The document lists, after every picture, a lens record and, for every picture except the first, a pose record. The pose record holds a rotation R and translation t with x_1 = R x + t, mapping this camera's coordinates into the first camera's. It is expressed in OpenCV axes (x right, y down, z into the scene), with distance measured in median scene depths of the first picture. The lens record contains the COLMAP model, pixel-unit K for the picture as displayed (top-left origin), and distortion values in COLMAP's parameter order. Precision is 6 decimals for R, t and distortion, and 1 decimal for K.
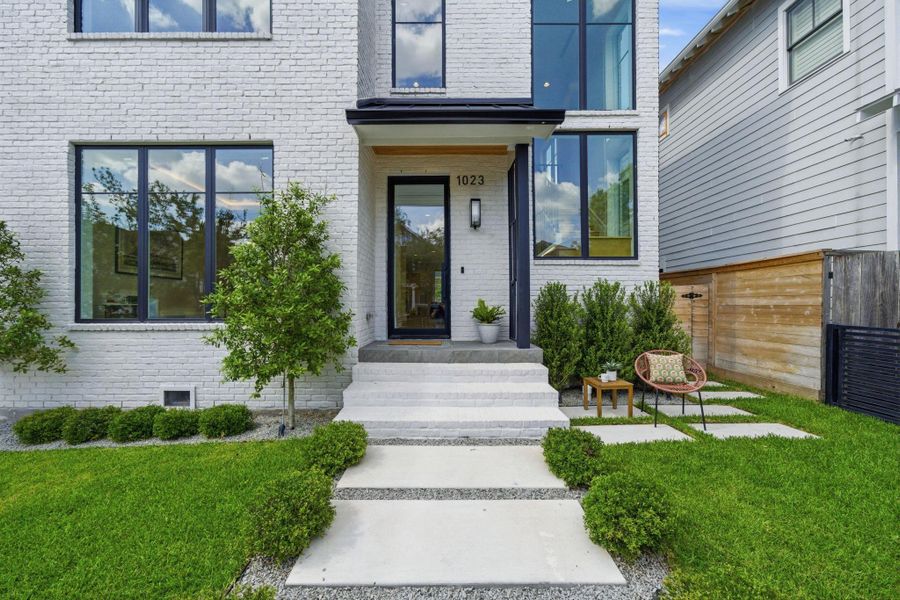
lens RADIAL K [[340.4, 0, 443.0], [0, 340.4, 301.1], [0, 0, 1]] dist [-0.002310, -0.000232]
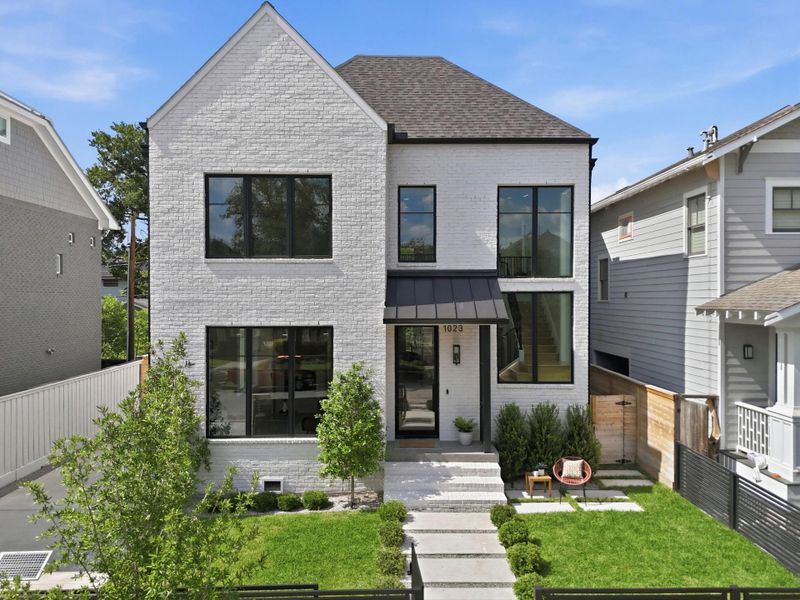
lens RADIAL K [[572.7, 0, 400.0], [0, 572.7, 300.0], [0, 0, 1]] dist [0.066880, -0.002270]
pose [[0.999879, 0.005757, 0.014437, -0.218528], [-0.005939, 0.999903, 0.012590, -0.624261], [-0.014363, -0.012674, 0.999817, -1.715746]]
